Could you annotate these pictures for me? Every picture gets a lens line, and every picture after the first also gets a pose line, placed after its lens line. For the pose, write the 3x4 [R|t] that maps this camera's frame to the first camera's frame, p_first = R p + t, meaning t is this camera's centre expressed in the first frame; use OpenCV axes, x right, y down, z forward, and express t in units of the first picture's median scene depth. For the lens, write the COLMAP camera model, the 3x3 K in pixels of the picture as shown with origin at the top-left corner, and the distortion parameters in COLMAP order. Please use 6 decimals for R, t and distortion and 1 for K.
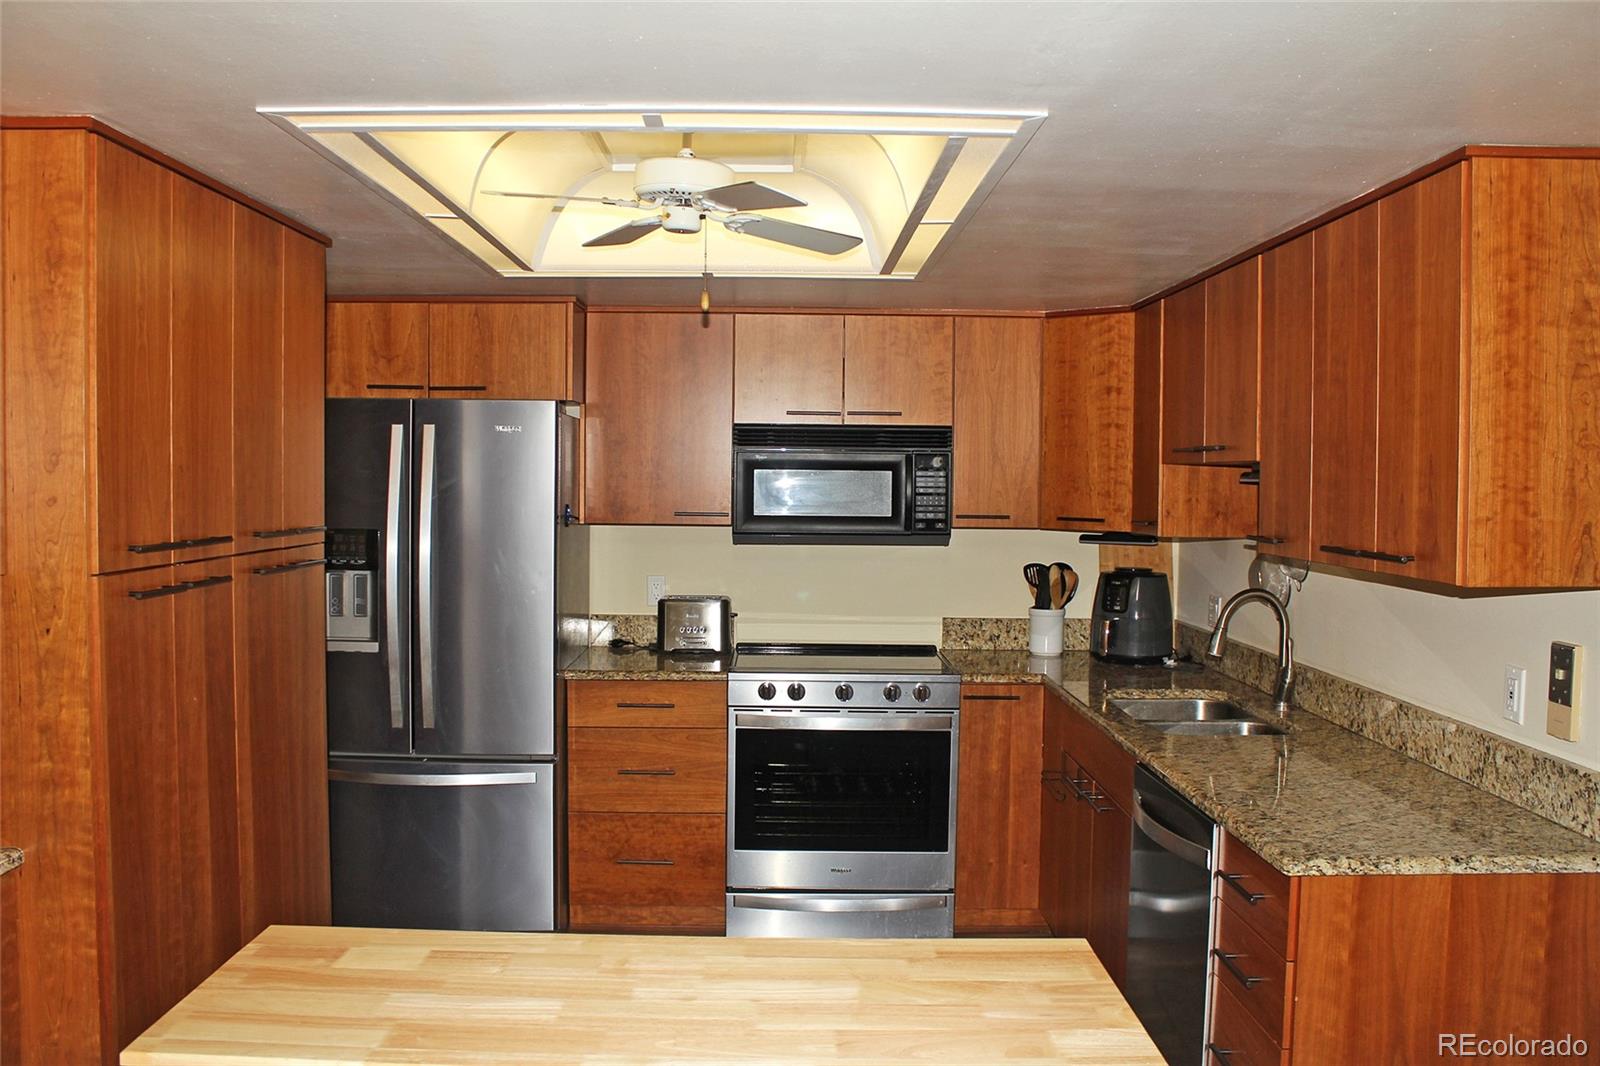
lens RADIAL K [[1376.3, 0, 801.7], [0, 1376.3, 540.4], [0, 0, 1]] dist [-0.165942, 0.155245]
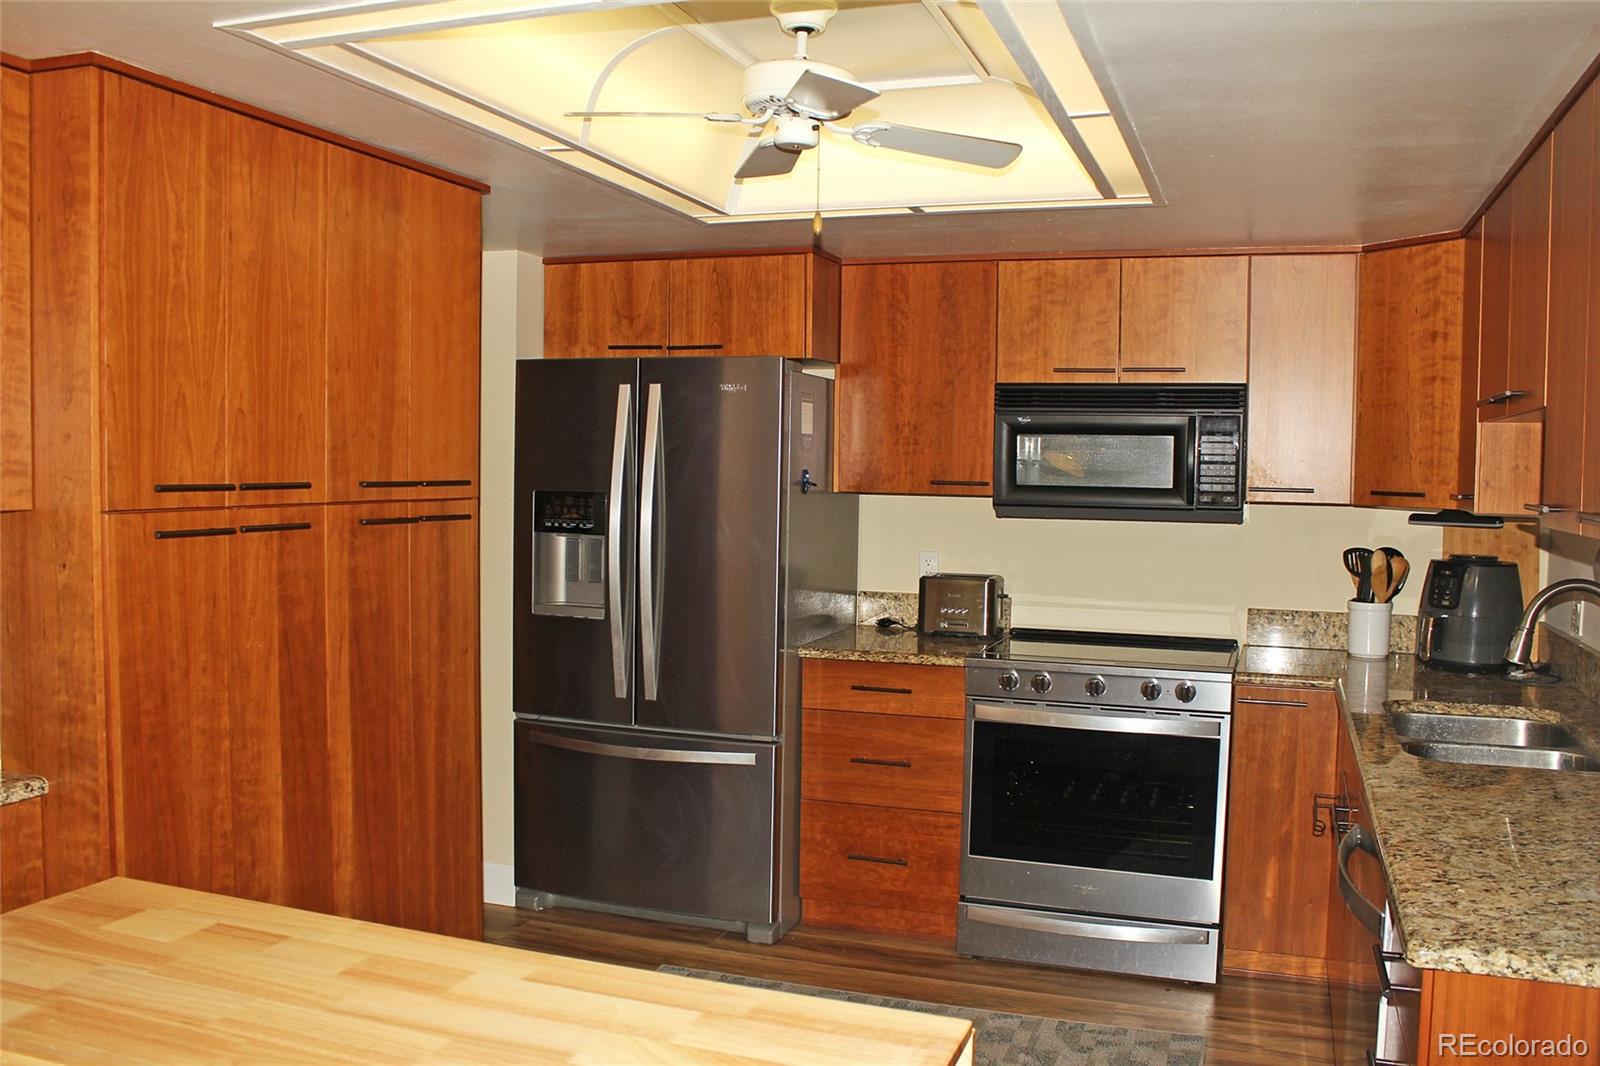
lens RADIAL K [[1376.3, 0, 801.7], [0, 1376.3, 540.4], [0, 0, 1]] dist [-0.165942, 0.155245]
pose [[0.937763, 0.022814, -0.346526, 0.163679], [-0.021025, 0.999739, 0.008921, 0.014607], [0.346639, -0.001080, 0.937998, 0.128344]]
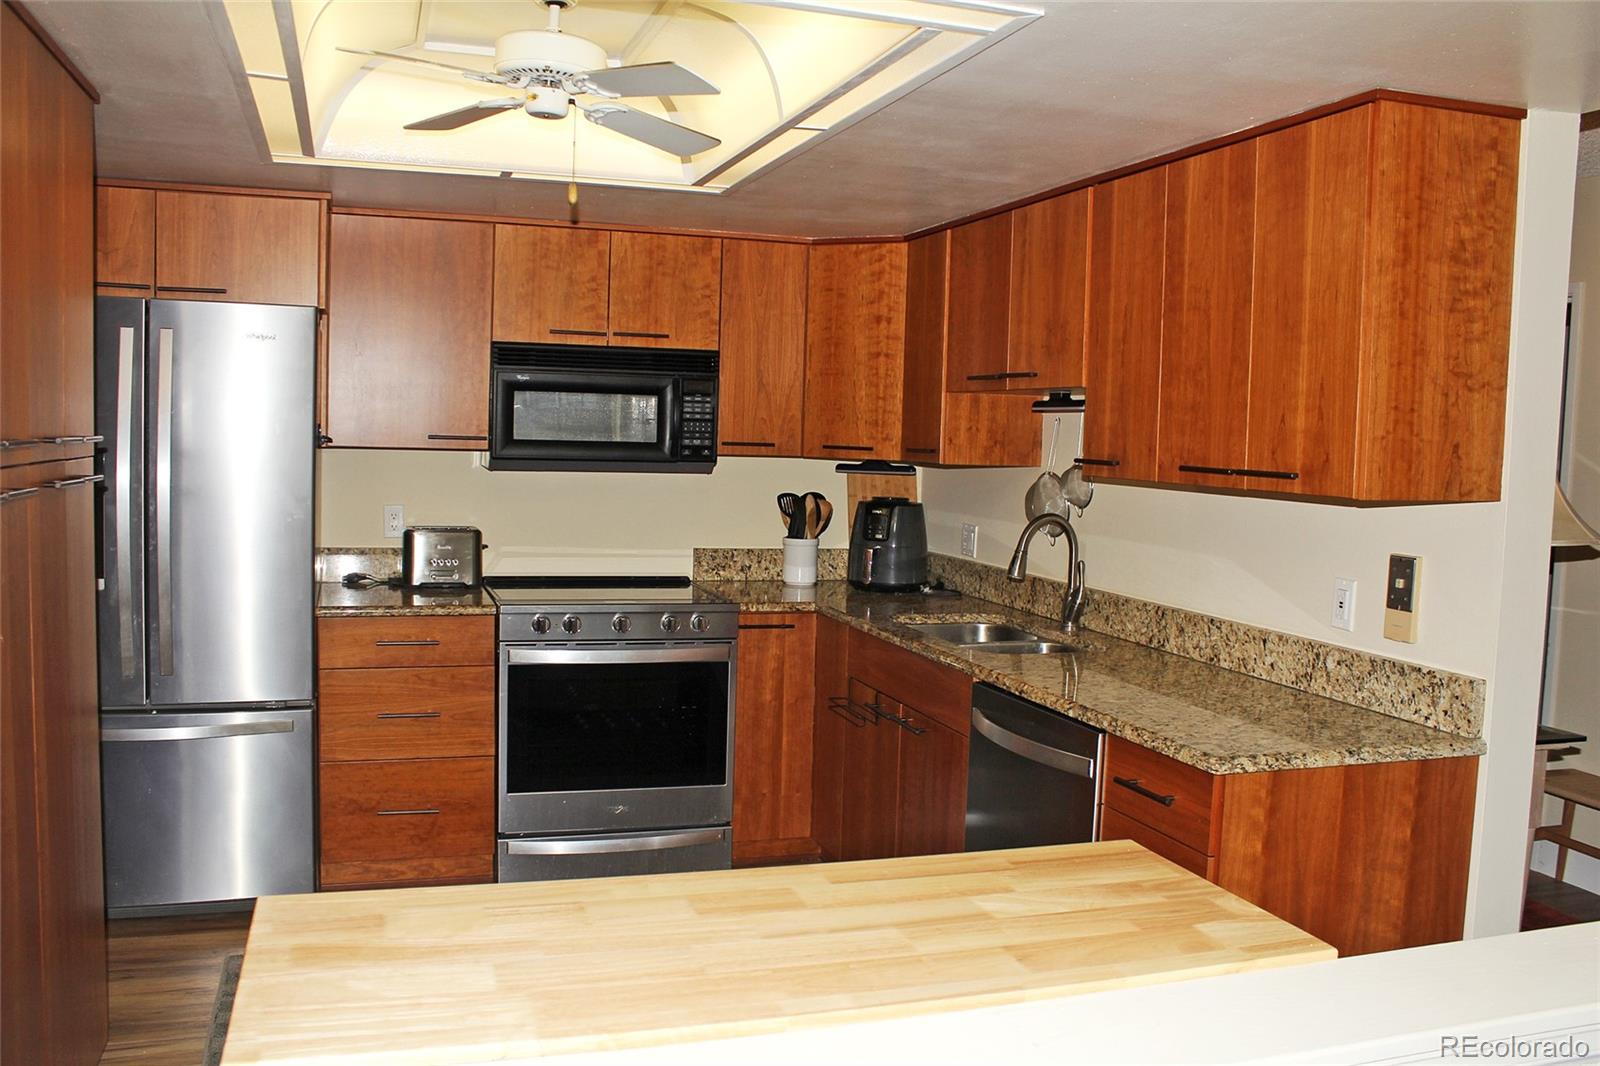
lens RADIAL K [[1370.4, 0, 812.1], [0, 1370.4, 546.5], [0, 0, 1]] dist [-0.163467, 0.145222]
pose [[0.952218, -0.006691, 0.305346, -0.141478], [-0.006516, 0.999087, 0.042211, 0.016285], [-0.305350, -0.042184, 0.951306, 0.056570]]
